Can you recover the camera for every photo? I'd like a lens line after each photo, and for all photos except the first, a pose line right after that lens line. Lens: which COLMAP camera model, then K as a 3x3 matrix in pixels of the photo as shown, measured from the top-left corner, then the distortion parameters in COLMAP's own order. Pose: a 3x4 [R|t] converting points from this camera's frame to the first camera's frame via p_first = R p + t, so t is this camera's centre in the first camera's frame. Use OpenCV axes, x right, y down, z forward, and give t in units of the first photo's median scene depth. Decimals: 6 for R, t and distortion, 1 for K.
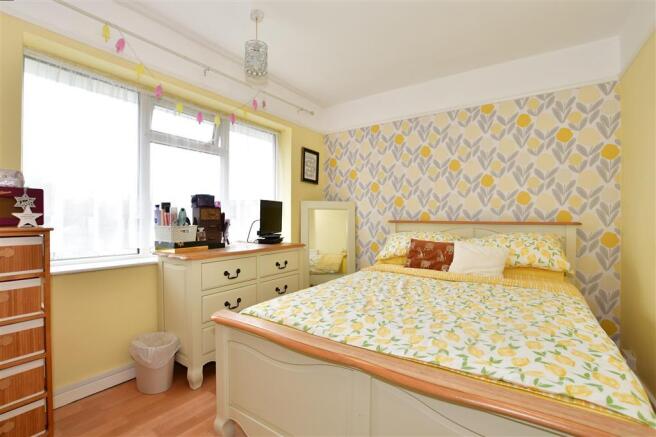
lens RADIAL K [[300.9, 0, 328.0], [0, 300.9, 218.5], [0, 0, 1]] dist [-0.031619, 0.000240]
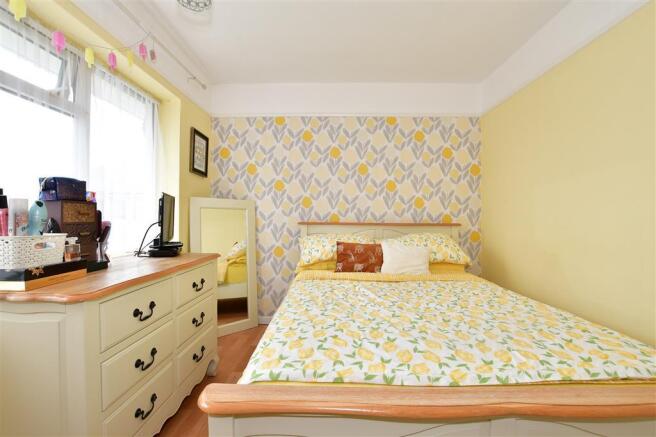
lens RADIAL K [[292.1, 0, 328.0], [0, 292.1, 218.5], [0, 0, 1]] dist [-0.039599, 0.008420]
pose [[0.830772, 0.004210, 0.556596, -0.282108], [-0.002918, 0.999991, -0.003208, -0.003023], [-0.556605, 0.001041, 0.830777, 0.258620]]
